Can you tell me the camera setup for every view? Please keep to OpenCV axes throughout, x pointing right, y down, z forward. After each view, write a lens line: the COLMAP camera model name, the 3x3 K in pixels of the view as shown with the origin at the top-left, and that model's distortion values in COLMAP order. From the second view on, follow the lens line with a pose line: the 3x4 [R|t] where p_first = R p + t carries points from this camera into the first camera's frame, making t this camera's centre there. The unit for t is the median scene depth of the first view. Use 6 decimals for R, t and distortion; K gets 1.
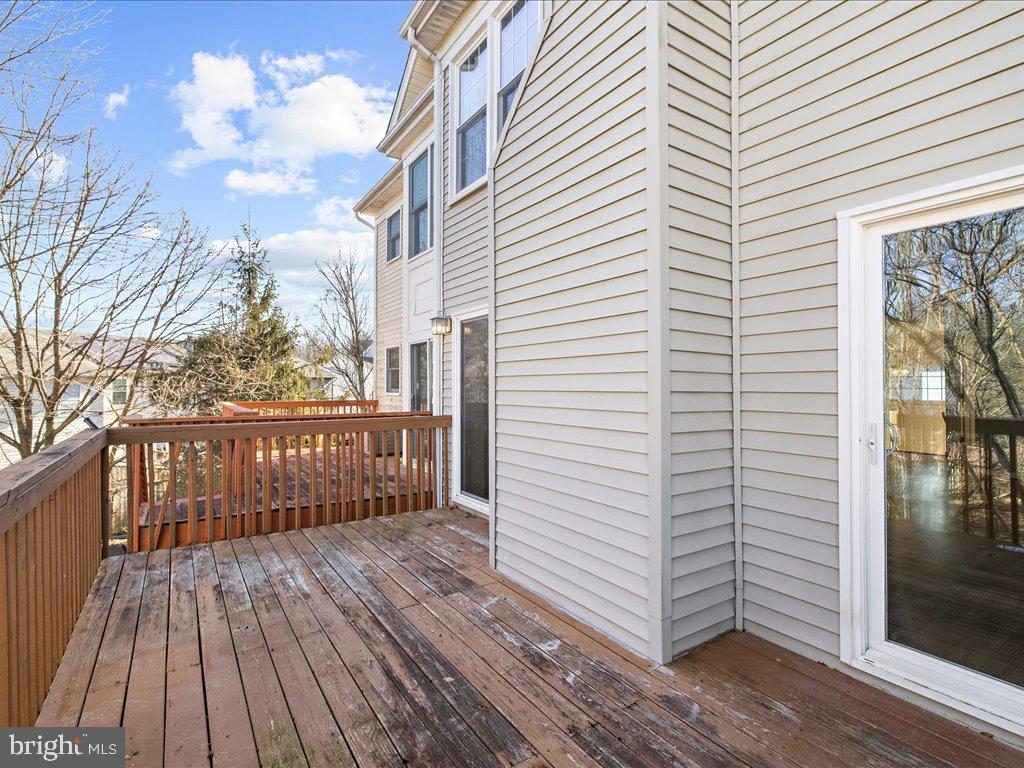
lens RADIAL K [[492.6, 0, 511.1], [0, 492.6, 372.6], [0, 0, 1]] dist [-0.000081, 0.000294]
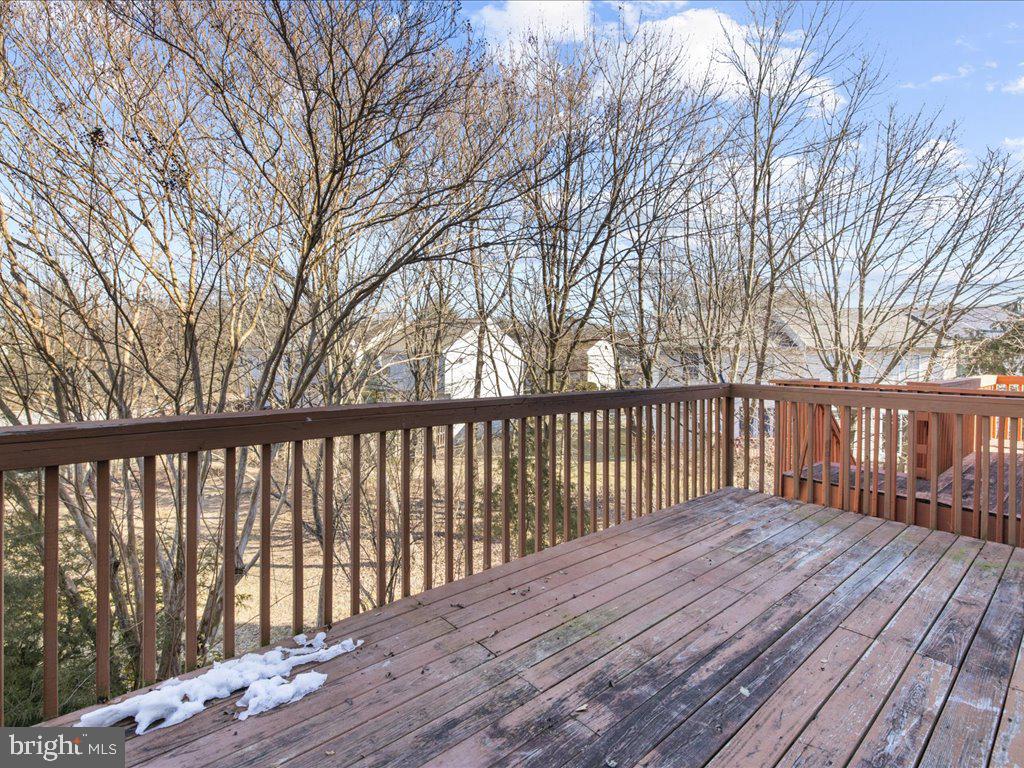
lens RADIAL K [[492.6, 0, 511.1], [0, 492.6, 372.6], [0, 0, 1]] dist [-0.000081, 0.000294]
pose [[0.157165, 0.051203, -0.986244, 0.535095], [0.005546, 0.998594, 0.052728, 0.032401], [0.987557, -0.013757, 0.156660, 0.427679]]
